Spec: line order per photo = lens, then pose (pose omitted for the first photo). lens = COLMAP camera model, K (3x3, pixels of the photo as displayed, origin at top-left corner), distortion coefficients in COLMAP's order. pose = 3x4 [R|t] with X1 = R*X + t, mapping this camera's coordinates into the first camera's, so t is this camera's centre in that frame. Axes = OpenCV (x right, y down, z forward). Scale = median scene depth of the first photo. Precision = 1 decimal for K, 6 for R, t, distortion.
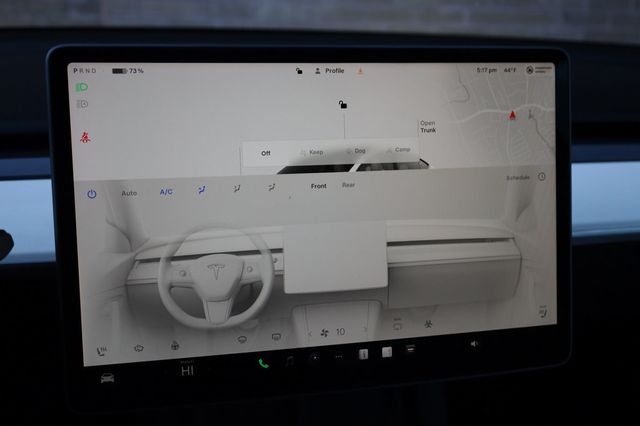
lens RADIAL K [[699.1, 0, 316.6], [0, 699.1, 210.1], [0, 0, 1]] dist [0.004022, 0.022927]
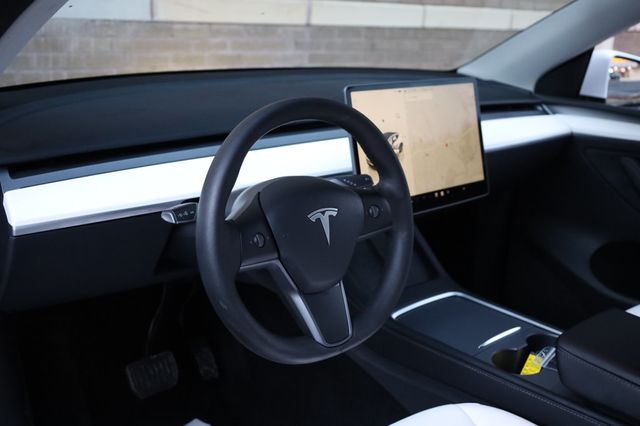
lens RADIAL K [[699.1, 0, 316.6], [0, 699.1, 210.1], [0, 0, 1]] dist [0.004022, 0.022927]
pose [[0.874495, -0.128824, 0.467614, -1.534925], [0.138054, 0.990316, 0.014647, 0.155885], [-0.464973, 0.051748, 0.883811, -1.104384]]
